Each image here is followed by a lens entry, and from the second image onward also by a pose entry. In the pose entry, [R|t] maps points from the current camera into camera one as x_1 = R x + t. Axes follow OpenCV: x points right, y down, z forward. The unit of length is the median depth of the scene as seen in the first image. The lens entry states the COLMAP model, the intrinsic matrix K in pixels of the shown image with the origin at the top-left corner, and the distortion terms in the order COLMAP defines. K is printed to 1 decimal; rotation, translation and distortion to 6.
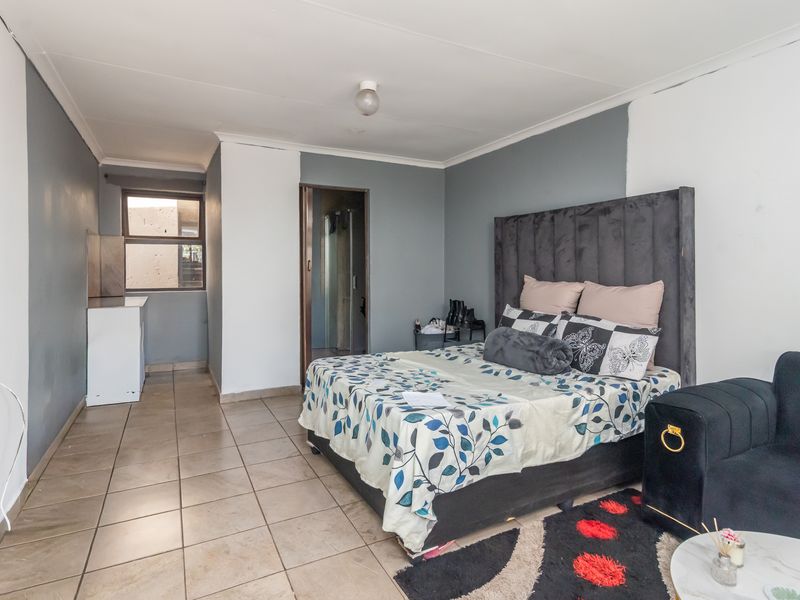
lens RADIAL K [[462.0, 0, 398.2], [0, 462.0, 279.1], [0, 0, 1]] dist [0.024210, 0.000413]
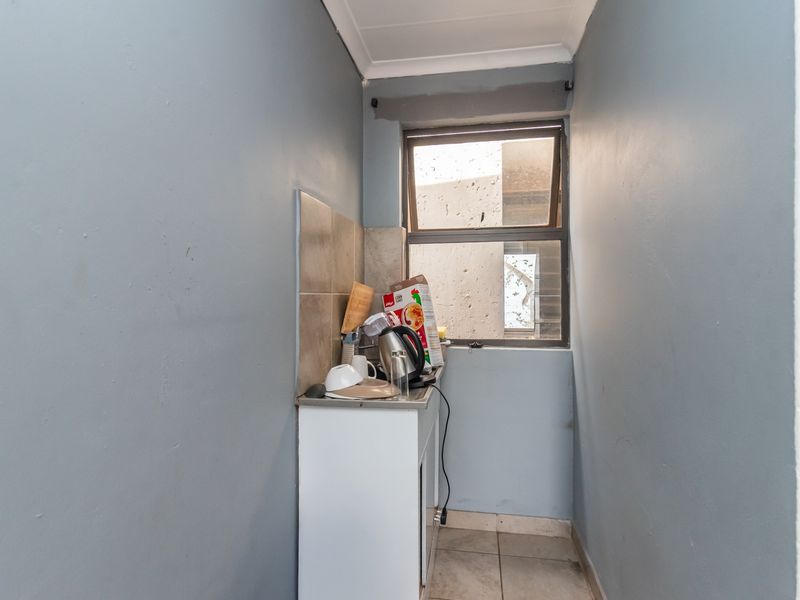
lens RADIAL K [[462.0, 0, 398.2], [0, 462.0, 279.1], [0, 0, 1]] dist [0.024210, 0.000413]
pose [[0.799097, -0.009472, -0.601127, -0.283133], [-0.020081, 0.998897, -0.042434, -0.016435], [0.600866, 0.045980, 0.798026, 0.568439]]
